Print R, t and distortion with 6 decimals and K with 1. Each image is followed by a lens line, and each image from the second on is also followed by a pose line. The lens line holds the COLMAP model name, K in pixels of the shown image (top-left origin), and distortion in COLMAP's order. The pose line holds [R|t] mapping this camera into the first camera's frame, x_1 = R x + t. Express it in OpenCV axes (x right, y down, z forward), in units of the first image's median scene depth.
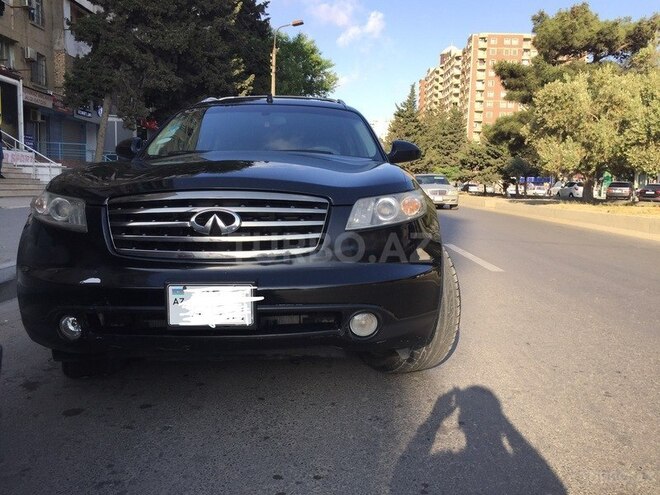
lens RADIAL K [[545.8, 0, 327.0], [0, 545.8, 247.6], [0, 0, 1]] dist [0.117757, -0.158385]
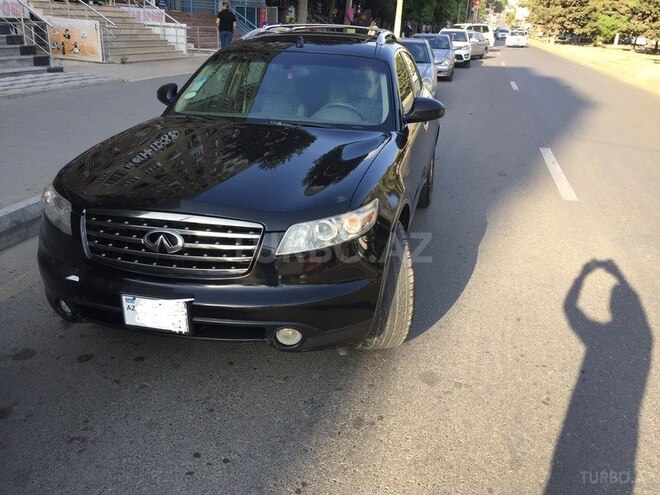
lens RADIAL K [[545.8, 0, 327.0], [0, 545.8, 247.6], [0, 0, 1]] dist [0.117757, -0.158385]
pose [[0.971538, 0.099711, -0.214875, 0.360749], [-0.041196, 0.964391, 0.261254, -0.330958], [0.233274, -0.244966, 0.941050, -0.015118]]
